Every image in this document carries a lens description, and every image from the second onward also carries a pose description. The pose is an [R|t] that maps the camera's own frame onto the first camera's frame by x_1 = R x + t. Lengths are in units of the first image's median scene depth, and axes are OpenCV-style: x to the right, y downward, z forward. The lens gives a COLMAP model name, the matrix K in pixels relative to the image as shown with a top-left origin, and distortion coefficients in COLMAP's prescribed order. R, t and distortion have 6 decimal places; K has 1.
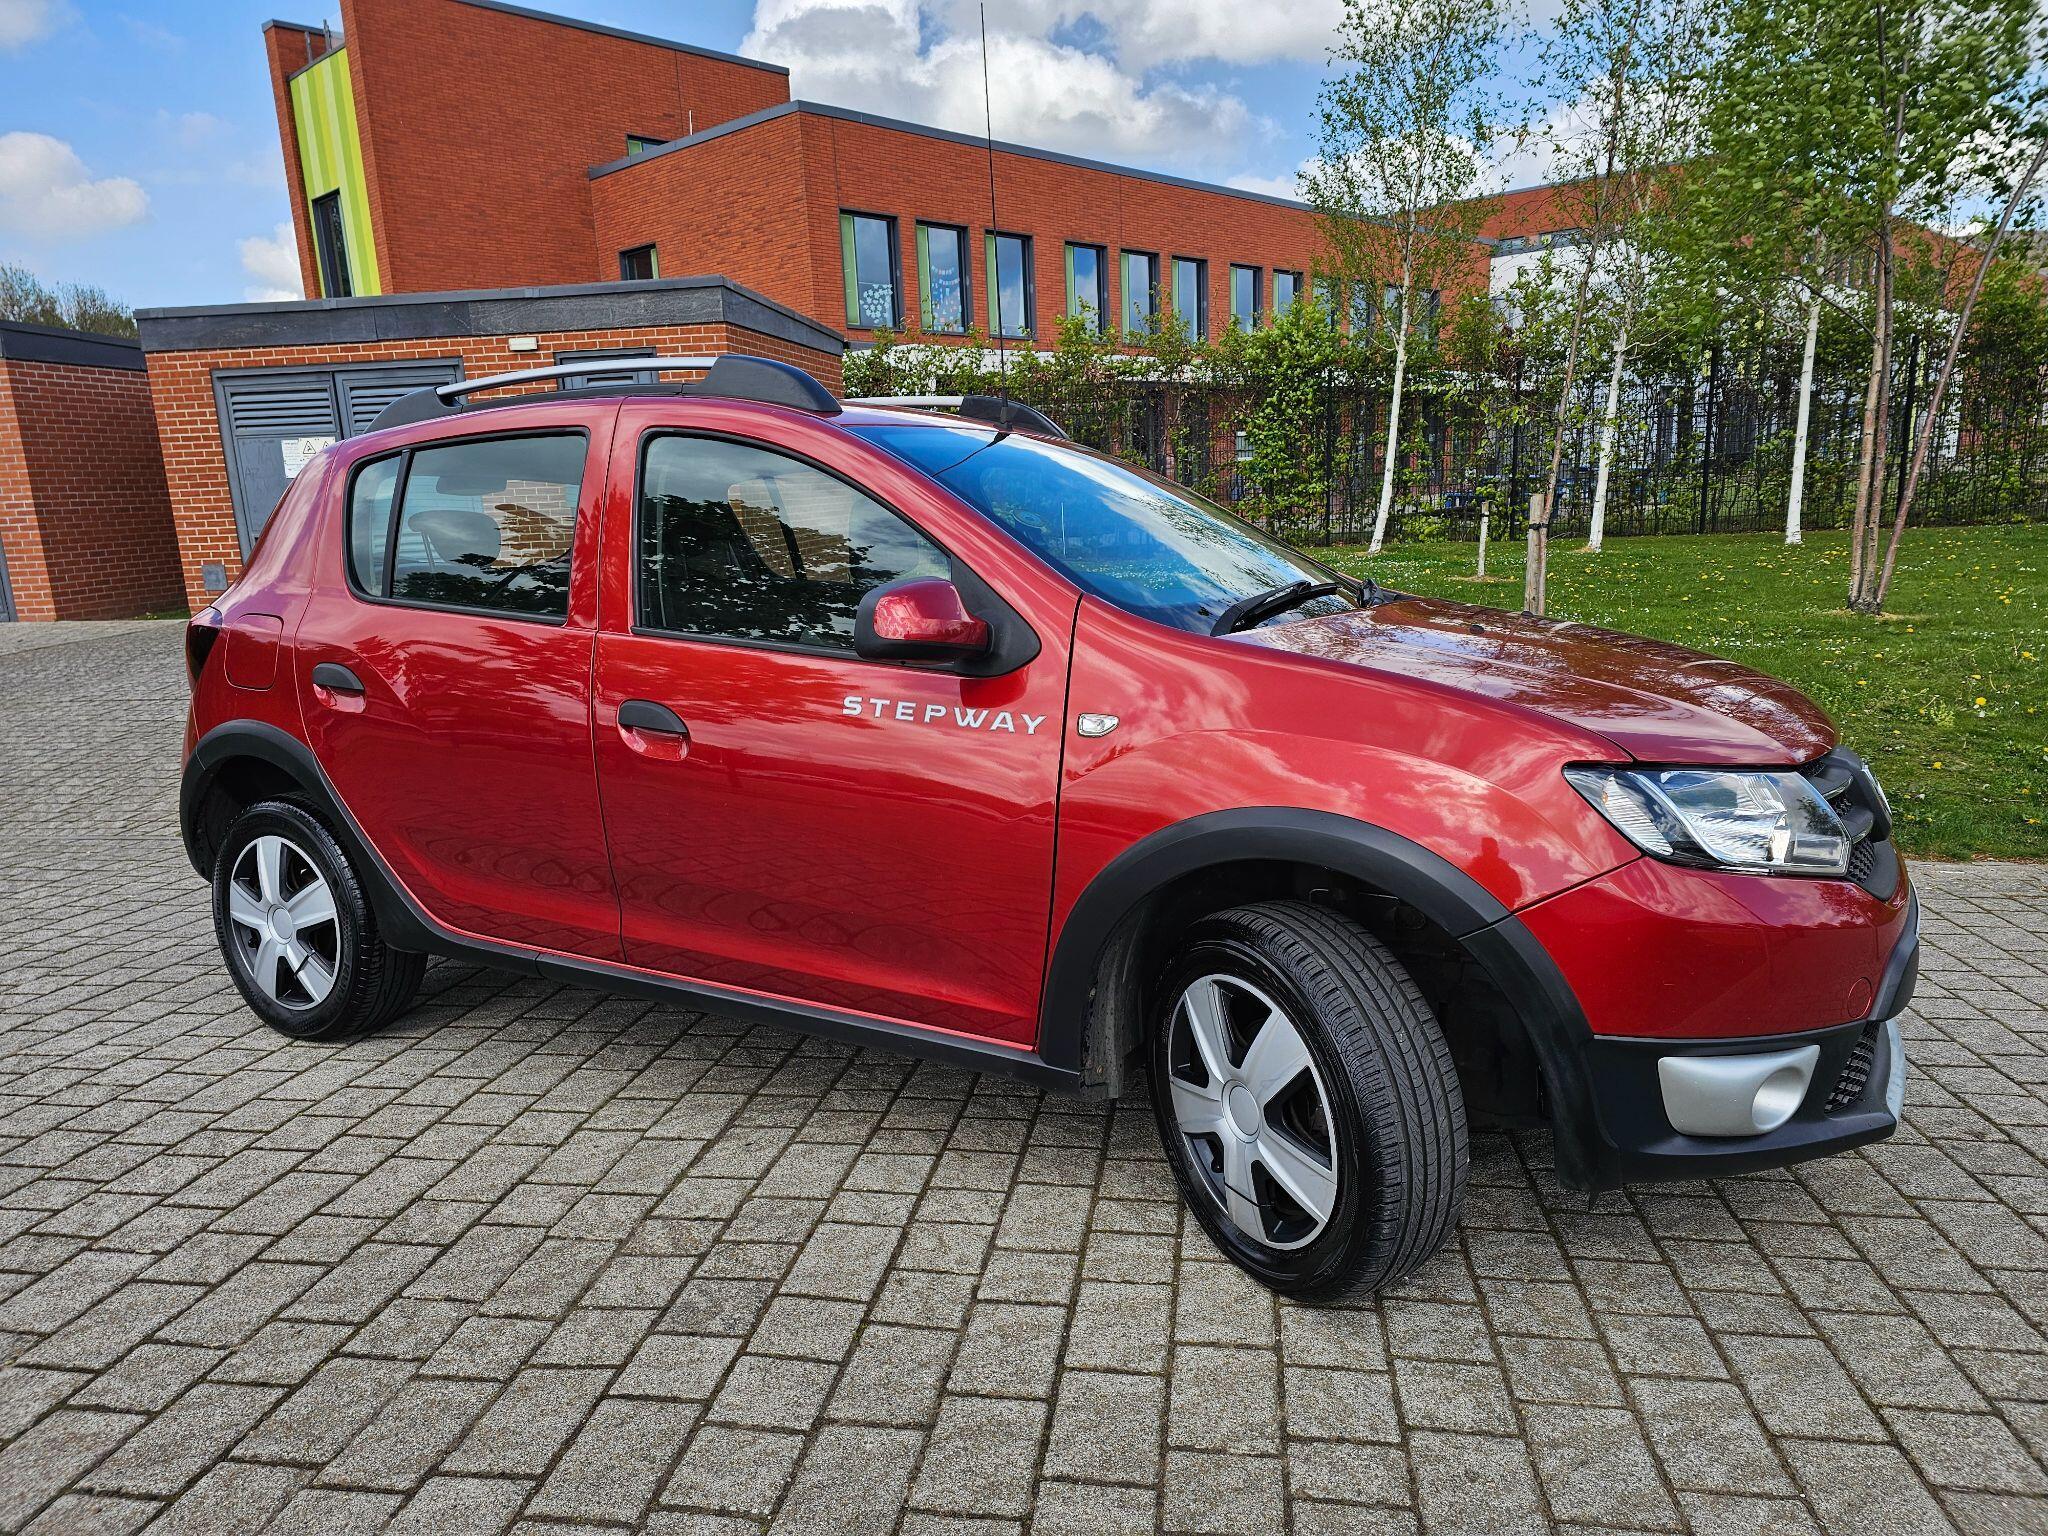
lens RADIAL K [[1363.0, 0, 1033.0], [0, 1363.0, 778.8], [0, 0, 1]] dist [0.045056, -0.030604]
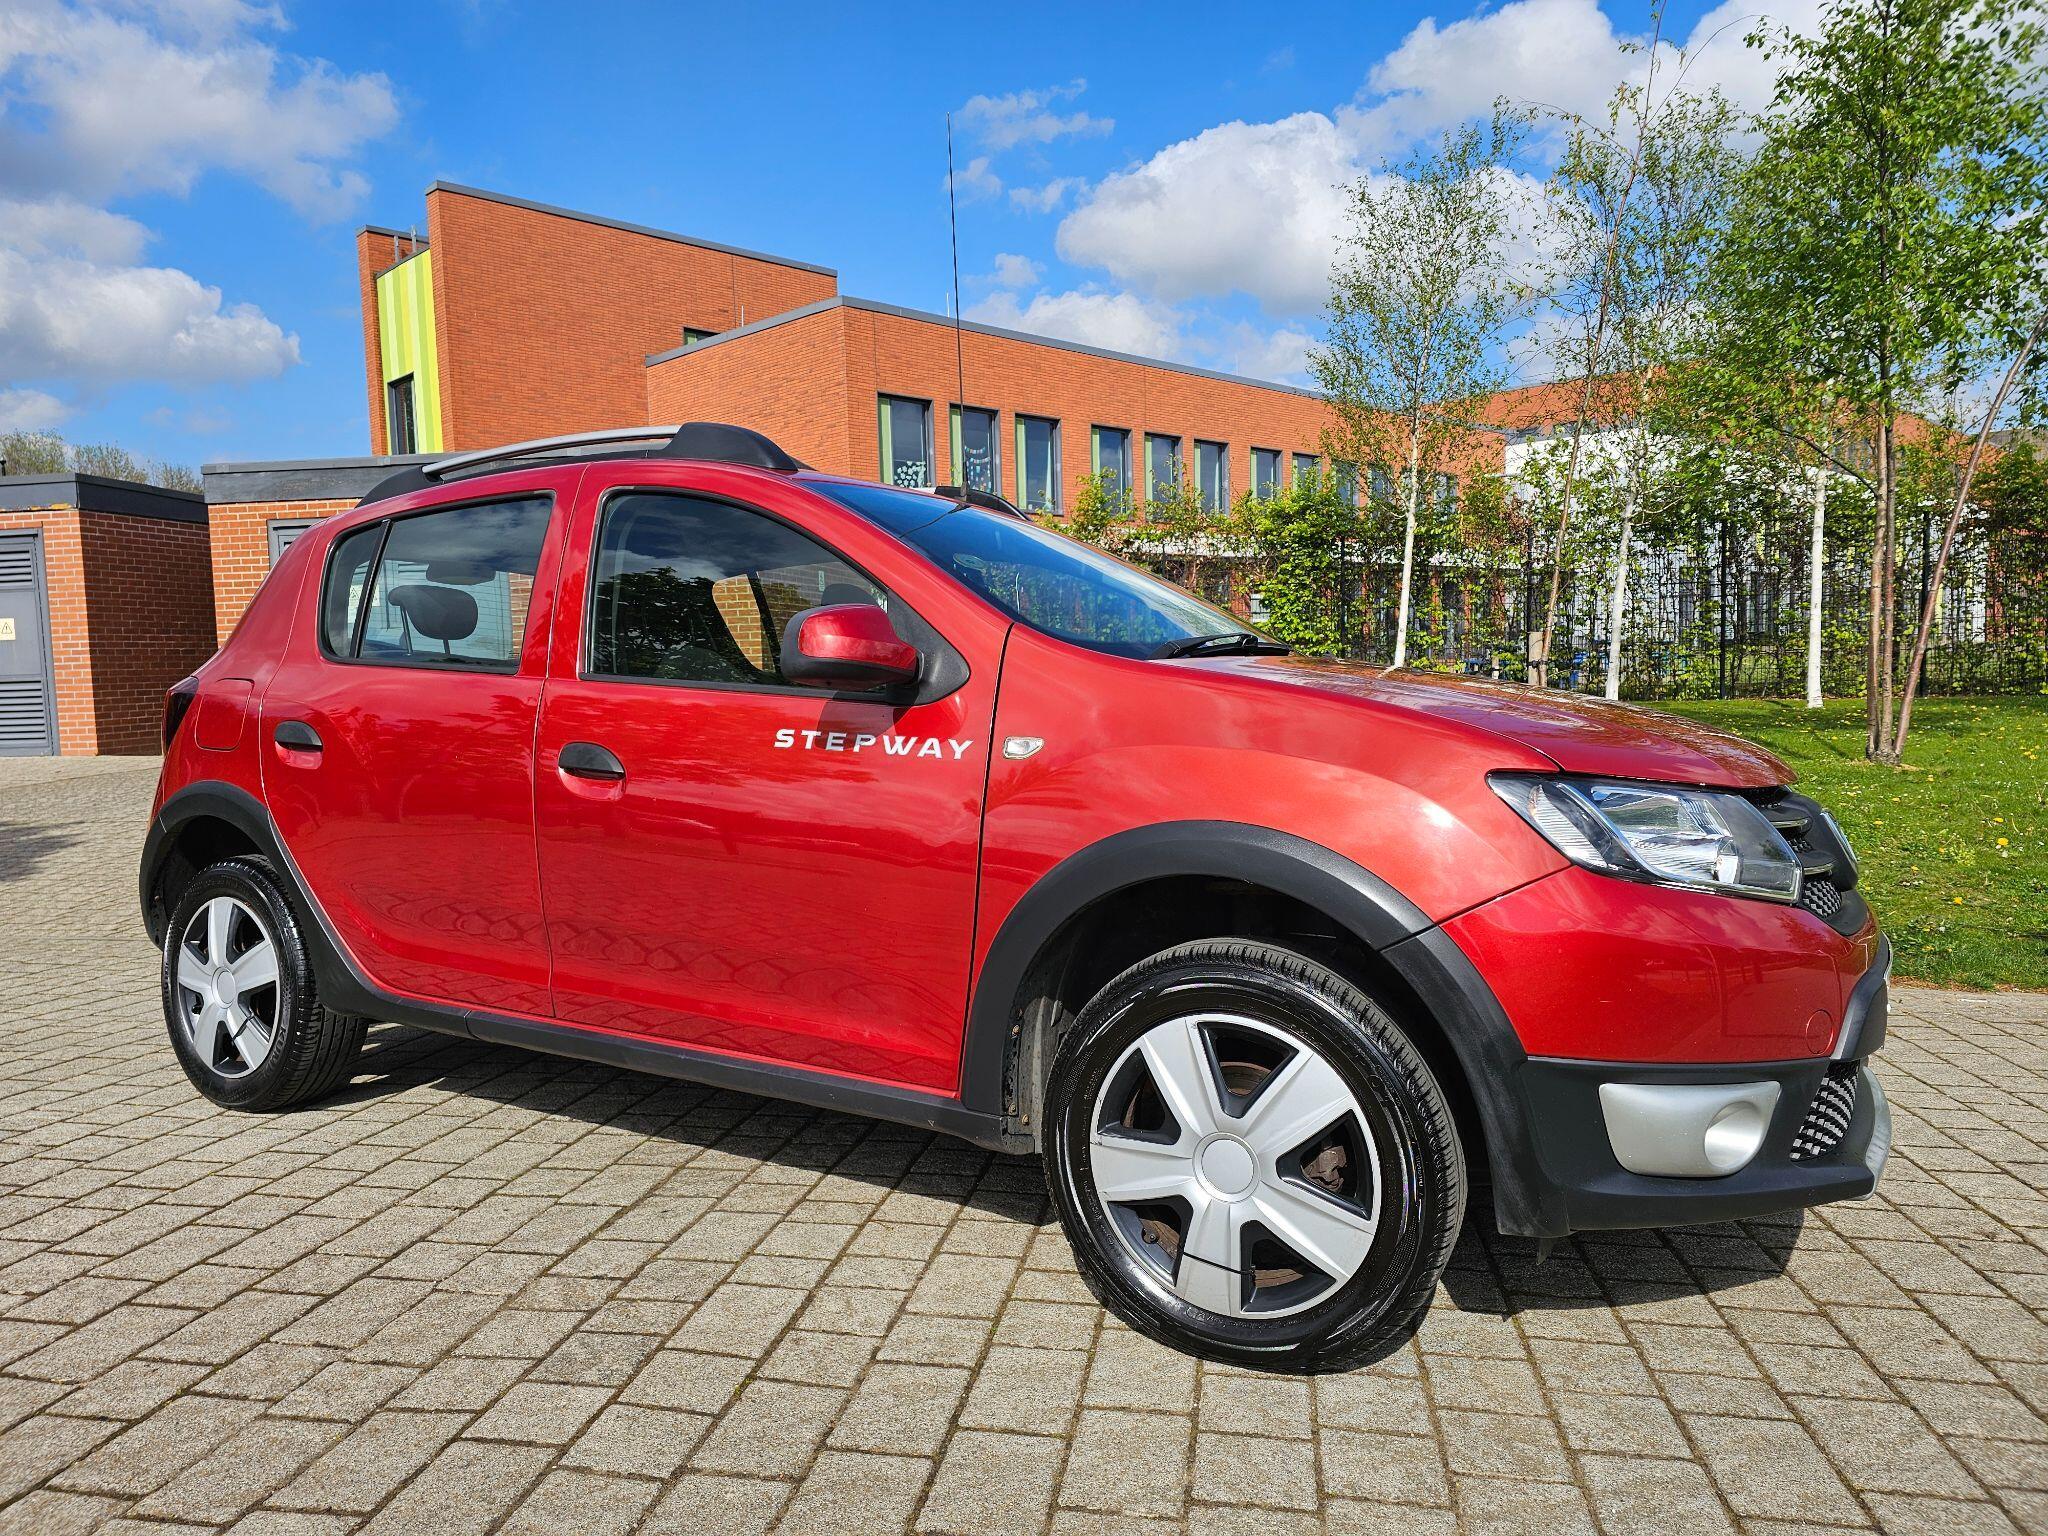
lens RADIAL K [[1363.0, 0, 1013.5], [0, 1363.0, 752.9], [0, 0, 1]] dist [0.045056, -0.030604]
pose [[0.999252, 0.015870, -0.035264, 0.049619], [-0.020736, 0.989617, -0.142223, 0.066587], [0.032641, 0.142848, 0.989206, 0.017892]]
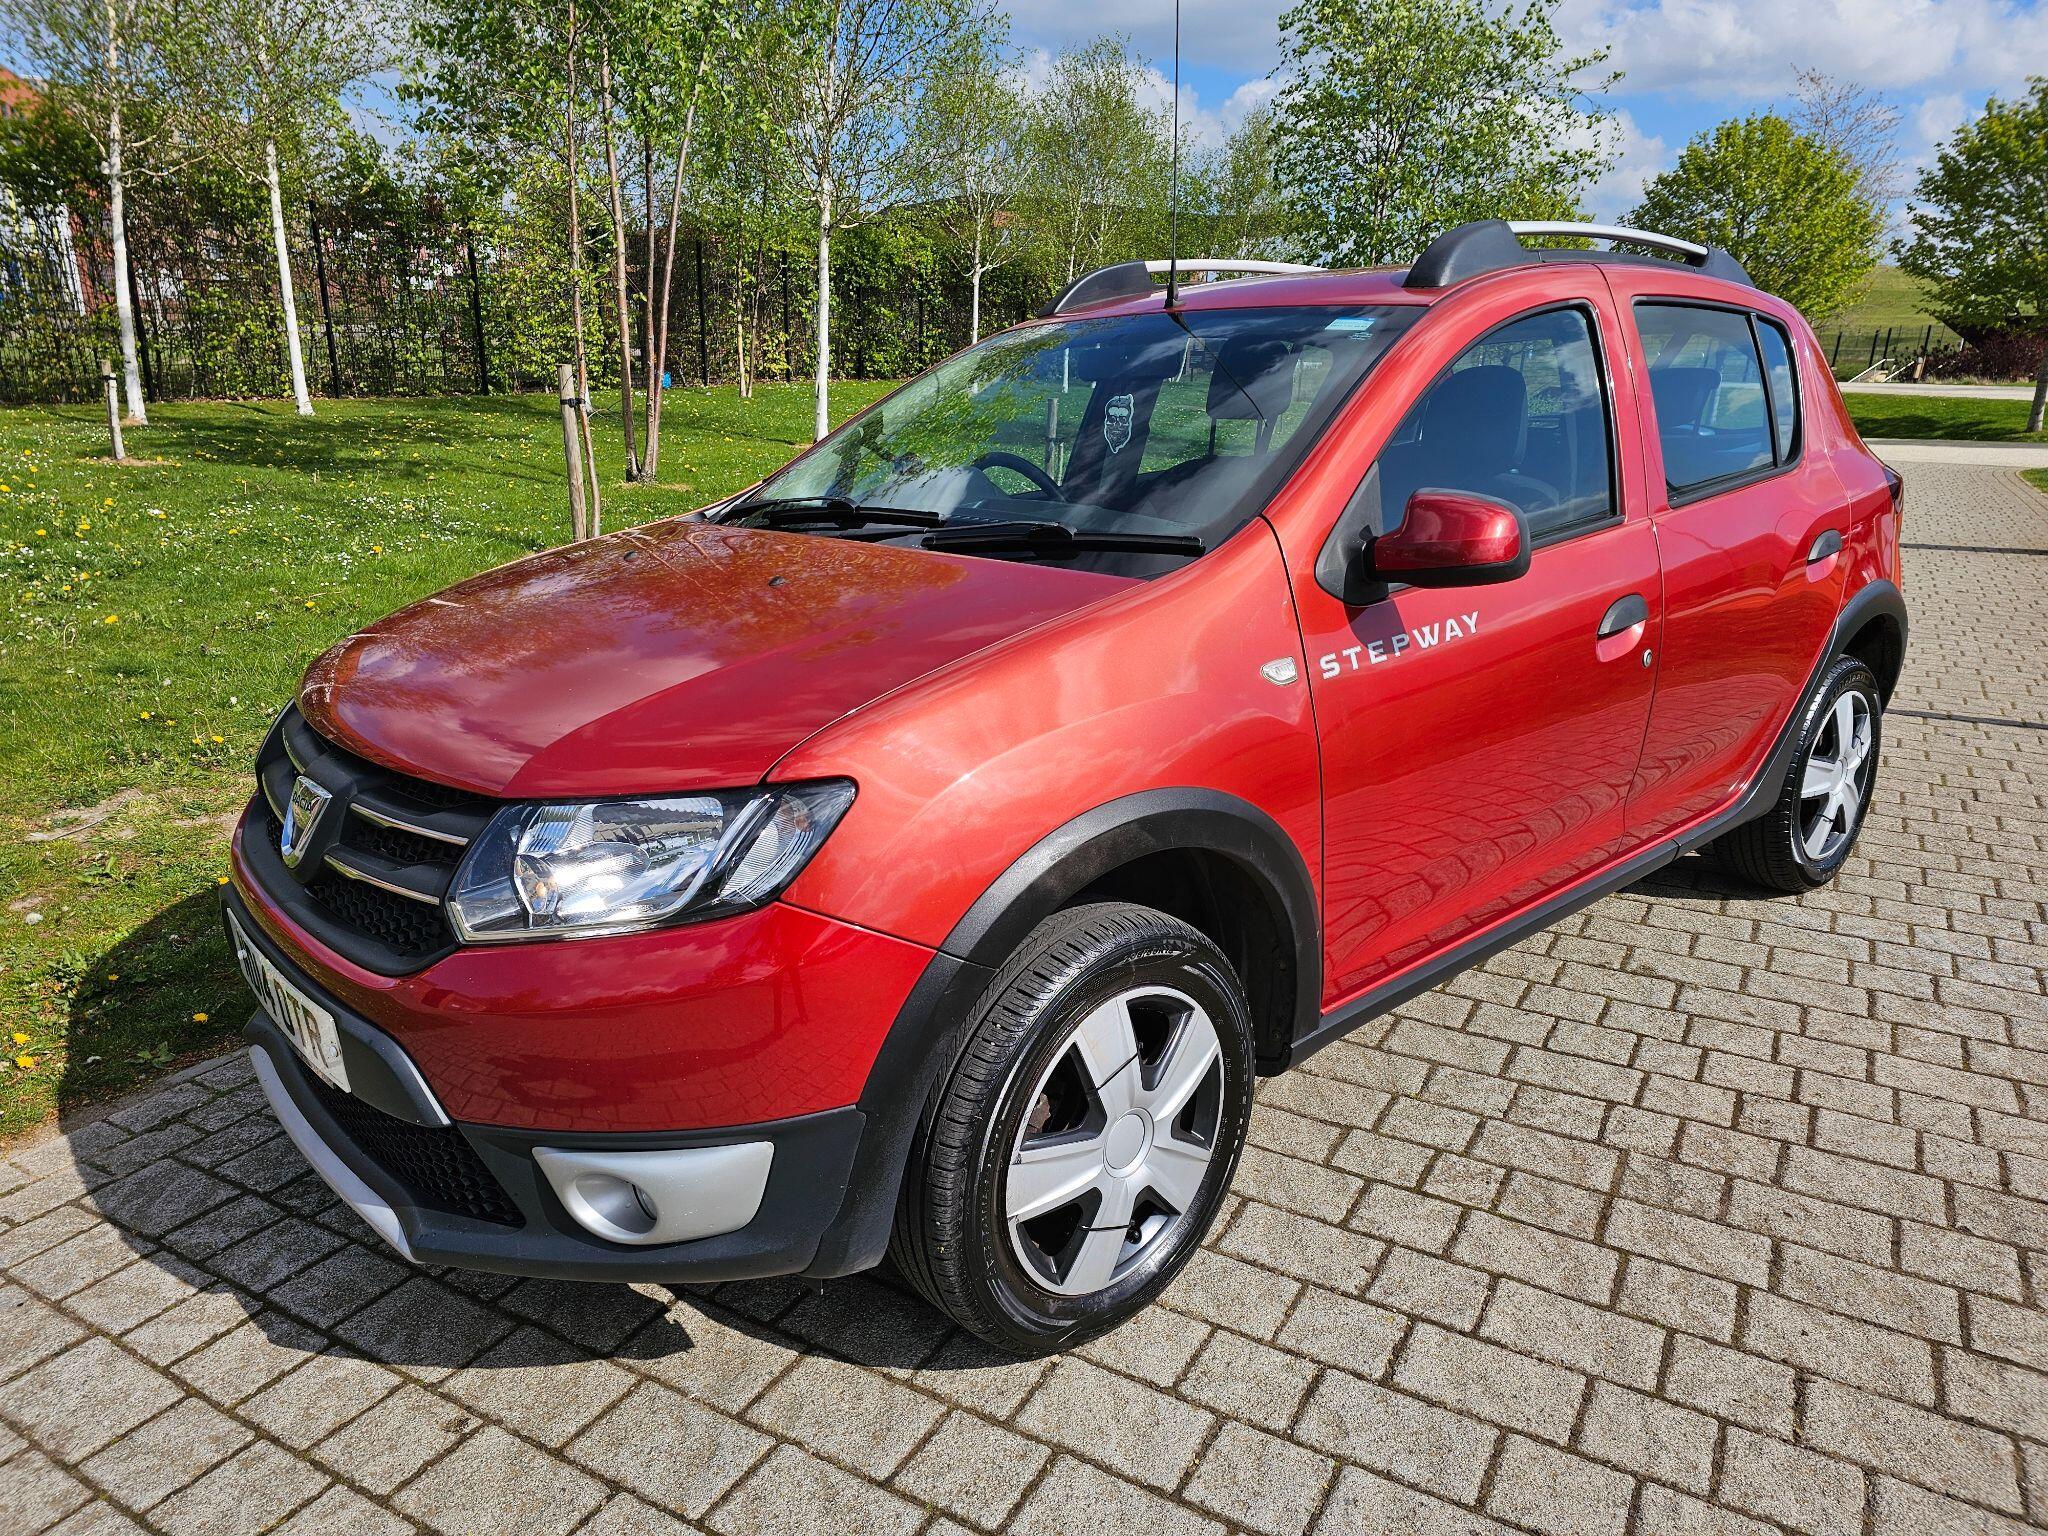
lens RADIAL K [[1363.0, 0, 1022.1], [0, 1363.0, 774.2], [0, 0, 1]] dist [0.045056, -0.030604]
pose [[0.380554, -0.239284, 0.893265, -0.828551], [0.158407, 0.968534, 0.191962, -0.164605], [-0.911091, 0.068447, 0.406483, 0.851990]]
